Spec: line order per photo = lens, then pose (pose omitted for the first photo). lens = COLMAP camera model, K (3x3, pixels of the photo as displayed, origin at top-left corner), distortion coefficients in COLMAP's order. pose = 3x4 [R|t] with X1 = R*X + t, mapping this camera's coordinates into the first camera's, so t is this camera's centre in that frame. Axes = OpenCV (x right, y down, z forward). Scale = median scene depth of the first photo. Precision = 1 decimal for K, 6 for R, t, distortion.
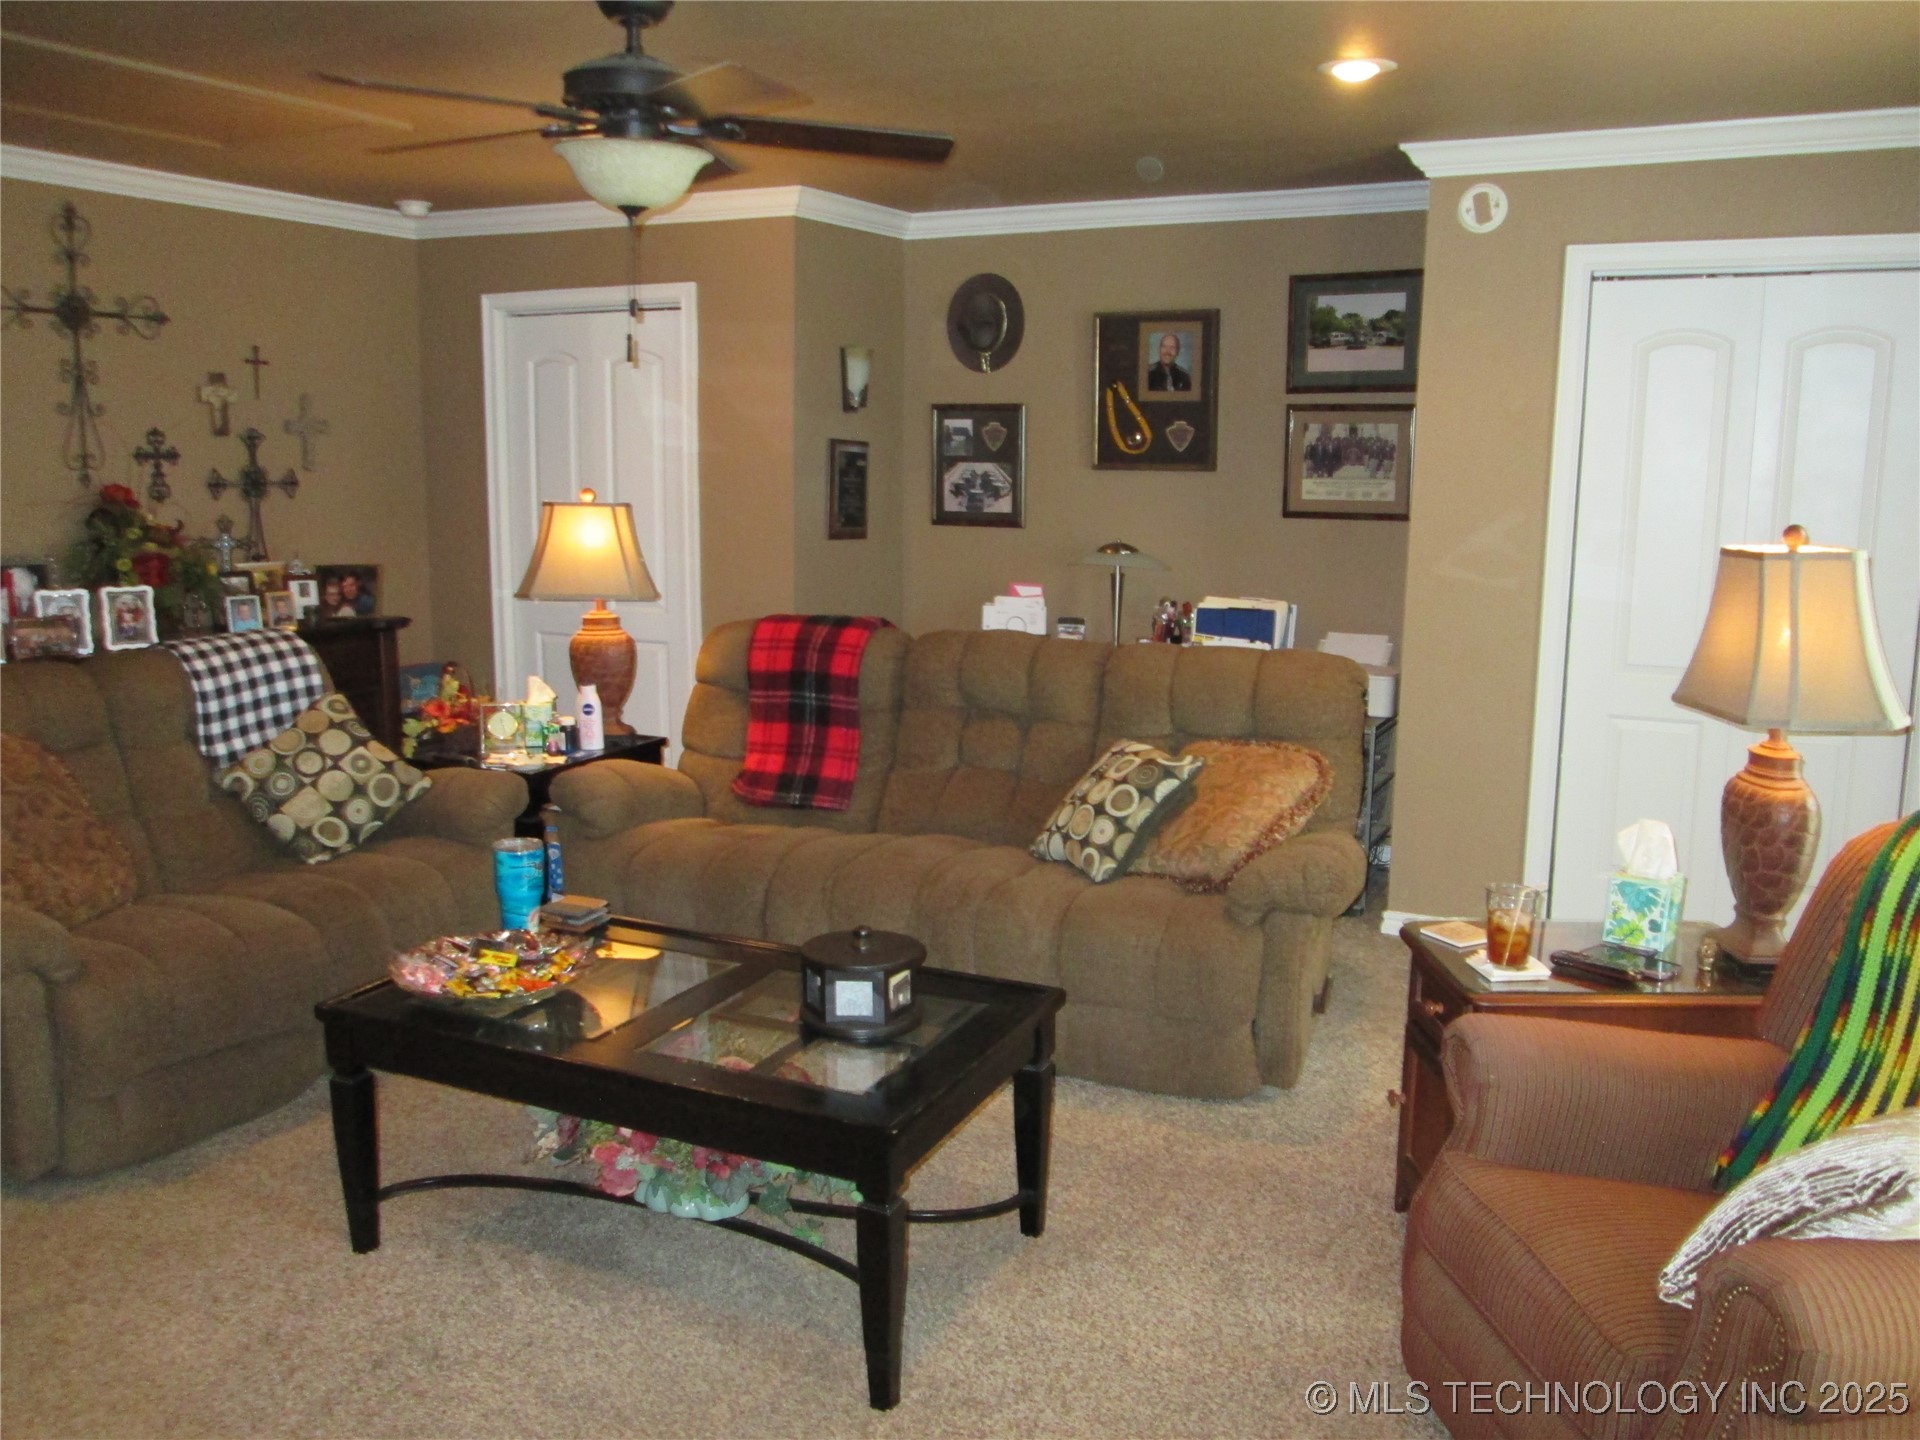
lens RADIAL K [[1595.8, 0, 927.5], [0, 1595.8, 697.8], [0, 0, 1]] dist [-0.061965, 0.032419]
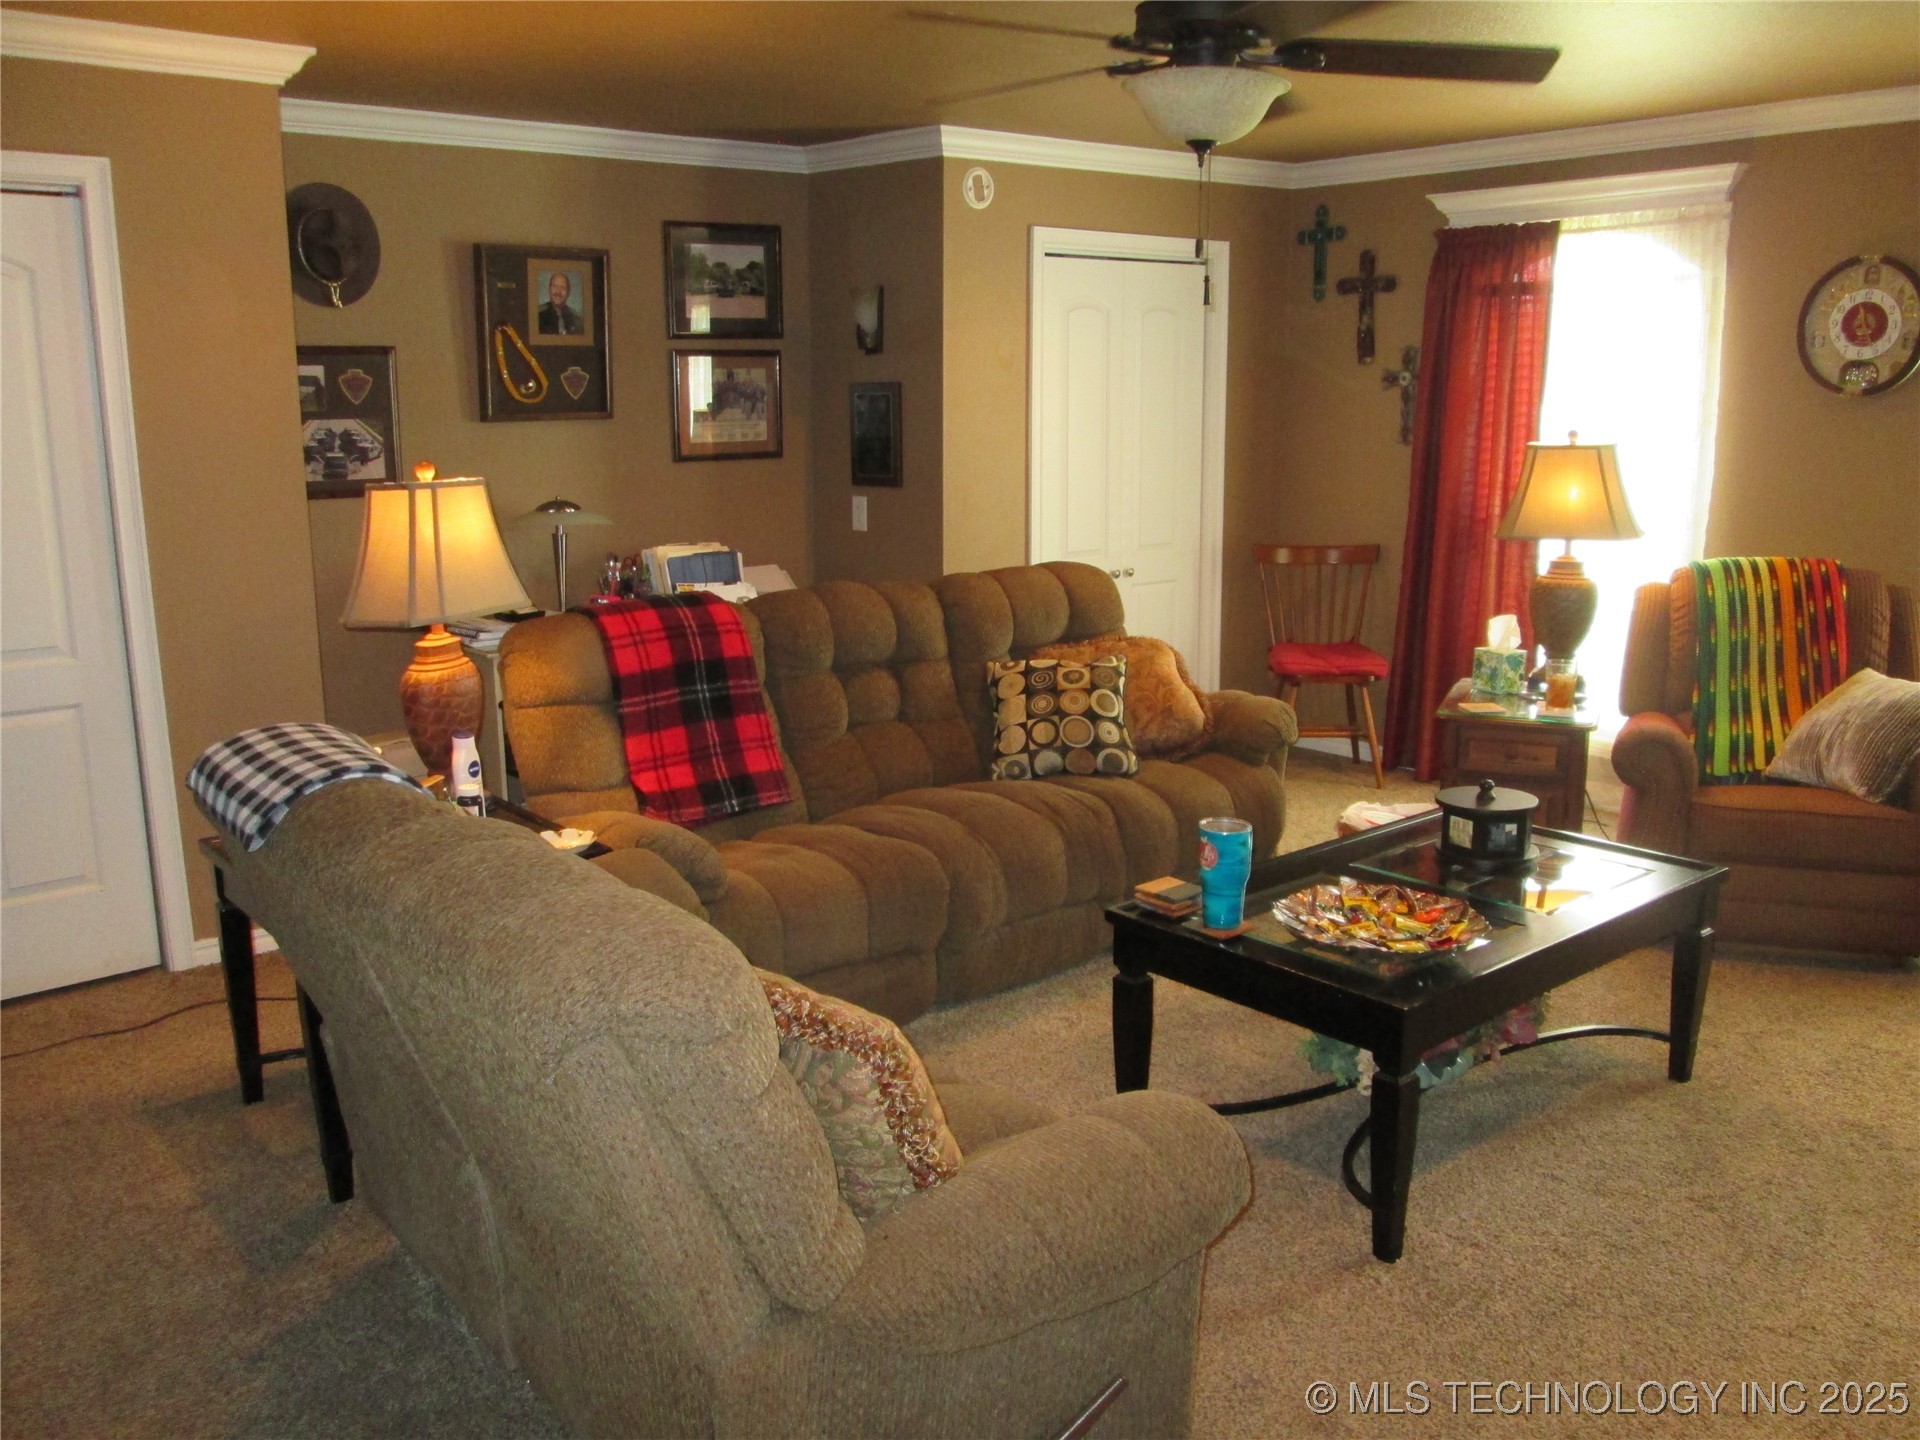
lens RADIAL K [[1595.8, 0, 963.9], [0, 1595.8, 724.1], [0, 0, 1]] dist [-0.061965, 0.032419]
pose [[0.399593, -0.197498, 0.895165, -0.664917], [0.152858, 0.977199, 0.147363, -0.073659], [-0.903858, 0.077948, 0.420671, 0.433095]]
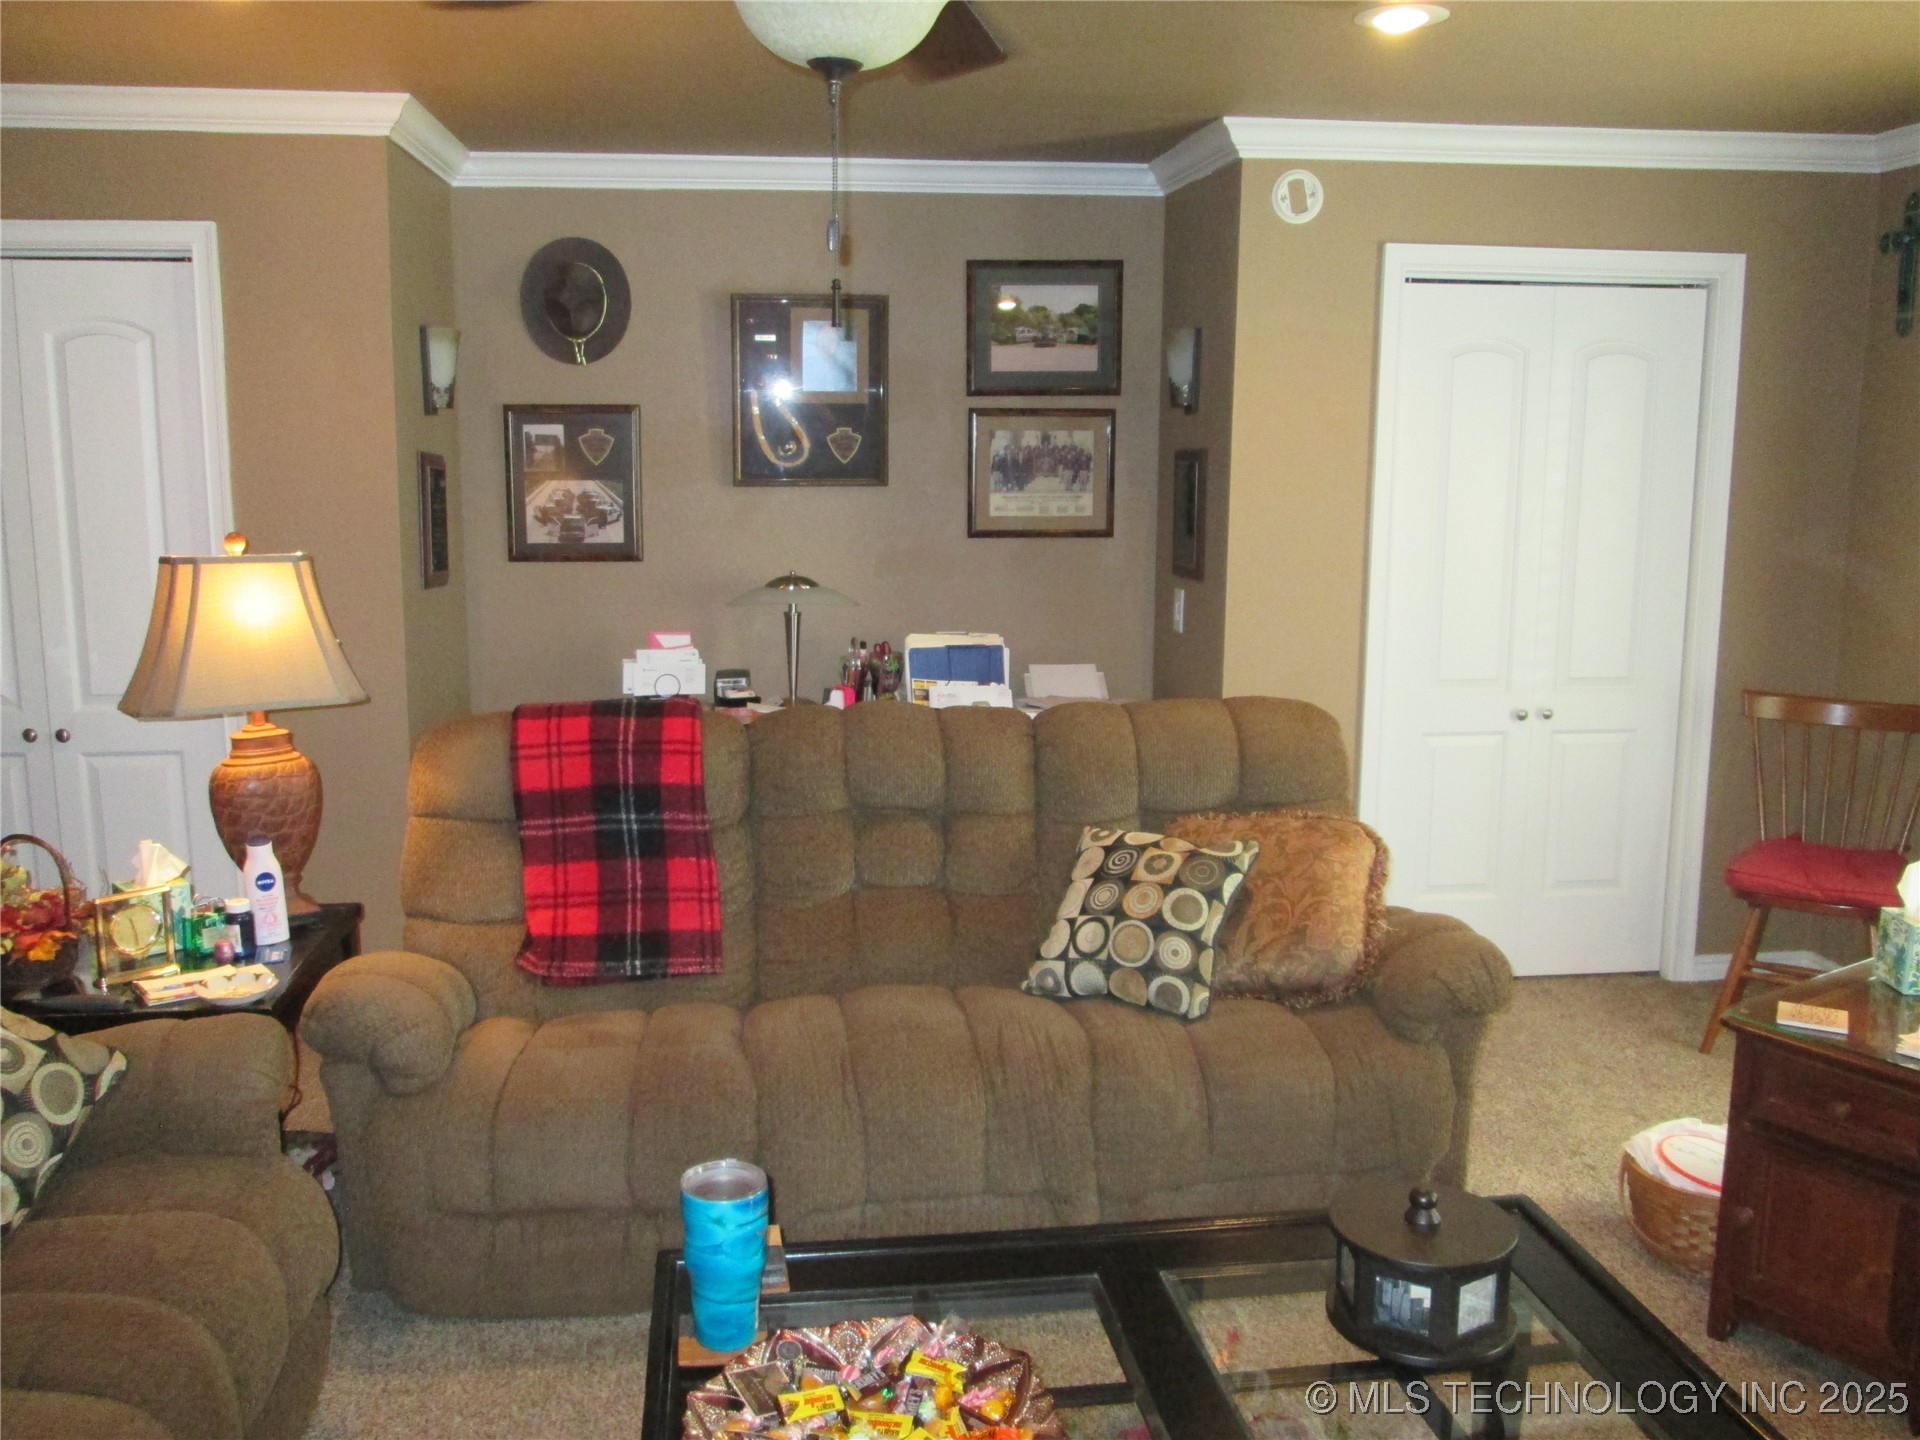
lens RADIAL K [[1595.8, 0, 950.3], [0, 1595.8, 710.0], [0, 0, 1]] dist [-0.061965, 0.032419]
pose [[0.832291, -0.091671, 0.546707, -0.282102], [0.088937, 0.995538, 0.031535, -0.049145], [-0.547158, 0.022377, 0.836730, 0.282106]]
